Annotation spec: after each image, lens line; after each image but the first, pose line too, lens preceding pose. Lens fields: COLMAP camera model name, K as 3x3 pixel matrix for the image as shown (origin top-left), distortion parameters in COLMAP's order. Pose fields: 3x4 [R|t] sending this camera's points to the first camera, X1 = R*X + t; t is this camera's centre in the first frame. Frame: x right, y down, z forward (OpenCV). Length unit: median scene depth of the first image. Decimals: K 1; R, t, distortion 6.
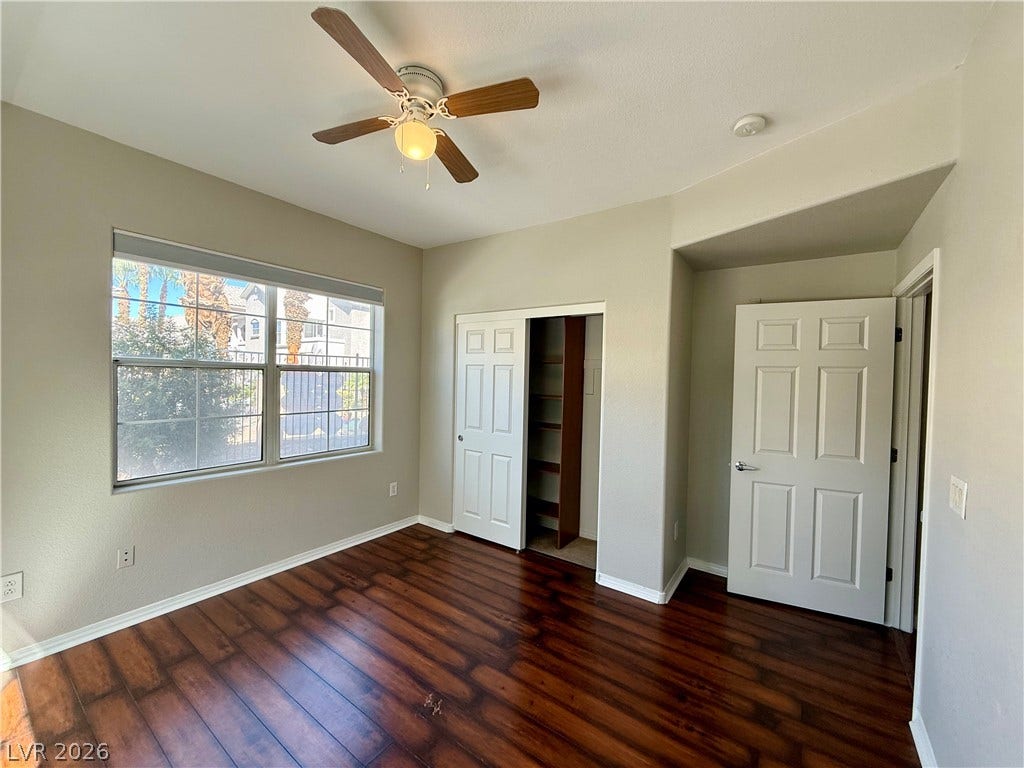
lens RADIAL K [[409.7, 0, 510.1], [0, 409.7, 384.8], [0, 0, 1]] dist [0.000734, -0.000084]
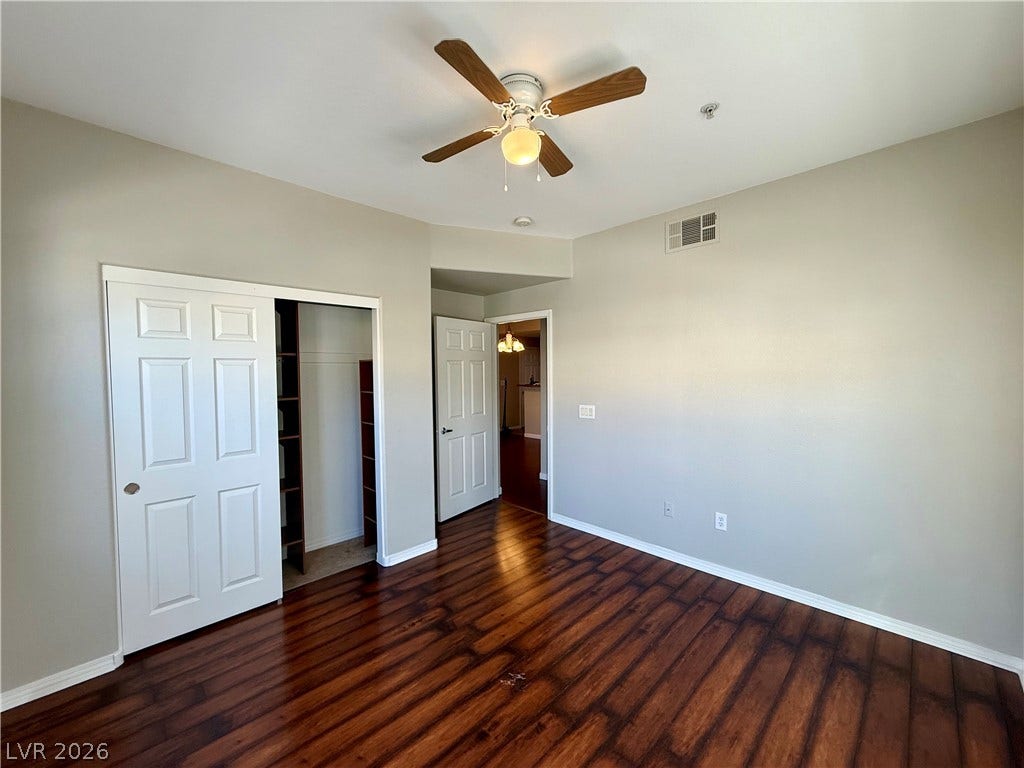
lens RADIAL K [[409.7, 0, 510.1], [0, 409.7, 384.8], [0, 0, 1]] dist [0.000734, -0.000084]
pose [[0.163908, -0.061820, 0.984537, -0.681001], [0.035353, 0.997761, 0.056765, -0.029540], [-0.985842, 0.025502, 0.165727, 0.460118]]
